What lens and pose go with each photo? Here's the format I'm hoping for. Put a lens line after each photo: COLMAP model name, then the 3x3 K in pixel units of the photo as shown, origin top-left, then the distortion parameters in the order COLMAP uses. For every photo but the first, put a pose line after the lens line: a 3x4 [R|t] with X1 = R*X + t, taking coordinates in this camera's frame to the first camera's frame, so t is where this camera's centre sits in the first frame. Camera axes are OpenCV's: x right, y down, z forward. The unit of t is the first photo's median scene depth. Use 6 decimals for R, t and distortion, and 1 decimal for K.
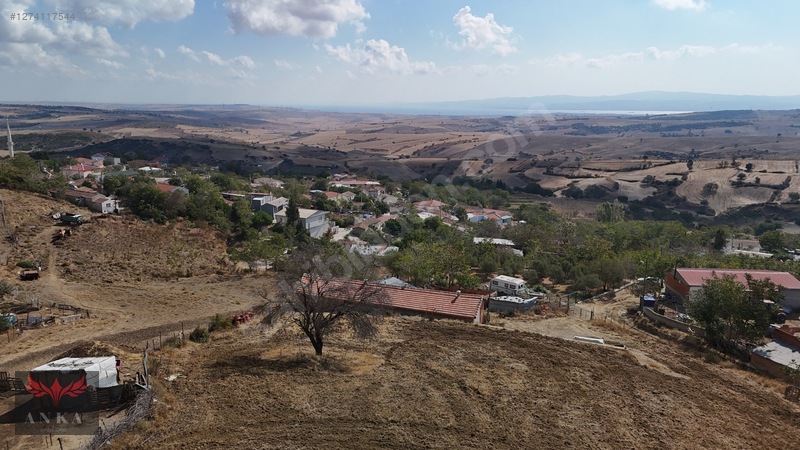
lens RADIAL K [[584.5, 0, 398.2], [0, 584.5, 225.6], [0, 0, 1]] dist [0.083534, -0.080440]
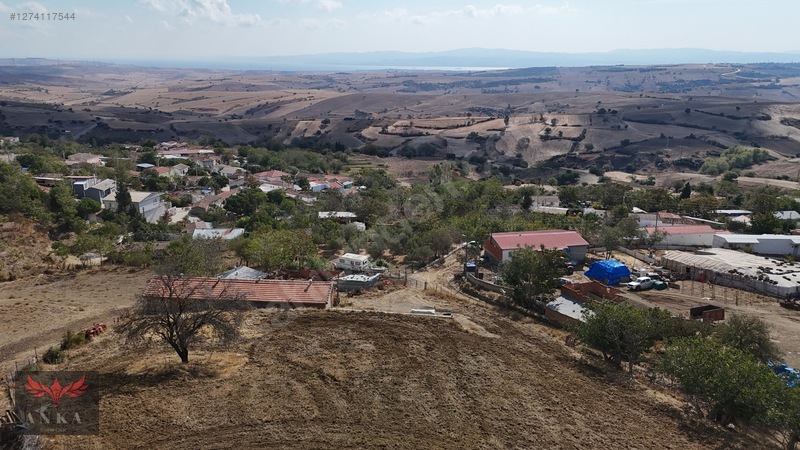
lens RADIAL K [[584.5, 0, 397.8], [0, 584.5, 224.9], [0, 0, 1]] dist [0.083534, -0.080440]
pose [[0.962578, -0.072989, 0.260989, -0.006202], [0.054458, 0.995500, 0.077554, -0.023823], [-0.265475, -0.060439, 0.962221, -0.033274]]
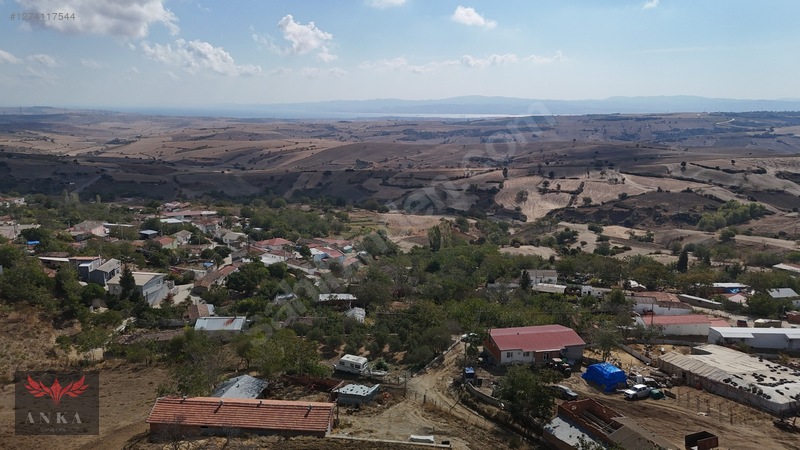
lens RADIAL K [[584.5, 0, 398.0], [0, 584.5, 226.0], [0, 0, 1]] dist [0.083534, -0.080440]
pose [[0.962667, -0.054890, 0.265066, -0.005363], [0.055680, 0.998438, 0.004538, -0.079267], [-0.264901, 0.010391, 0.964220, -0.045914]]
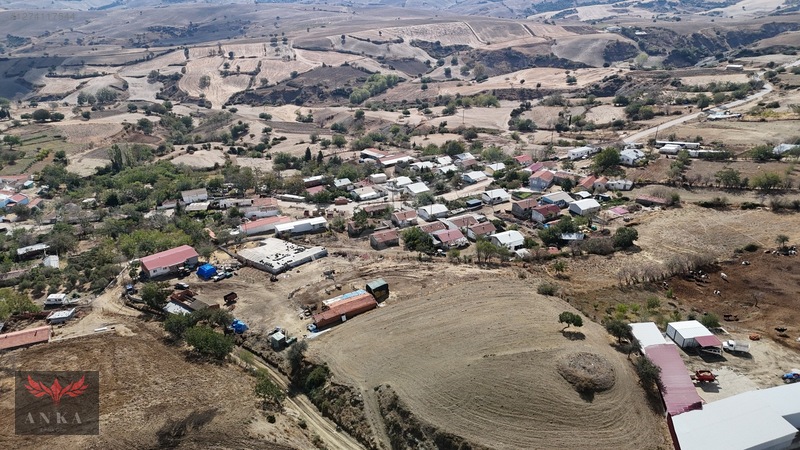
lens RADIAL K [[584.5, 0, 397.1], [0, 584.5, 223.7], [0, 0, 1]] dist [0.083534, -0.080440]
pose [[0.723988, -0.295904, 0.623123, -0.071142], [0.141053, 0.947740, 0.286170, -0.260836], [-0.675237, -0.119291, 0.727891, -0.552991]]
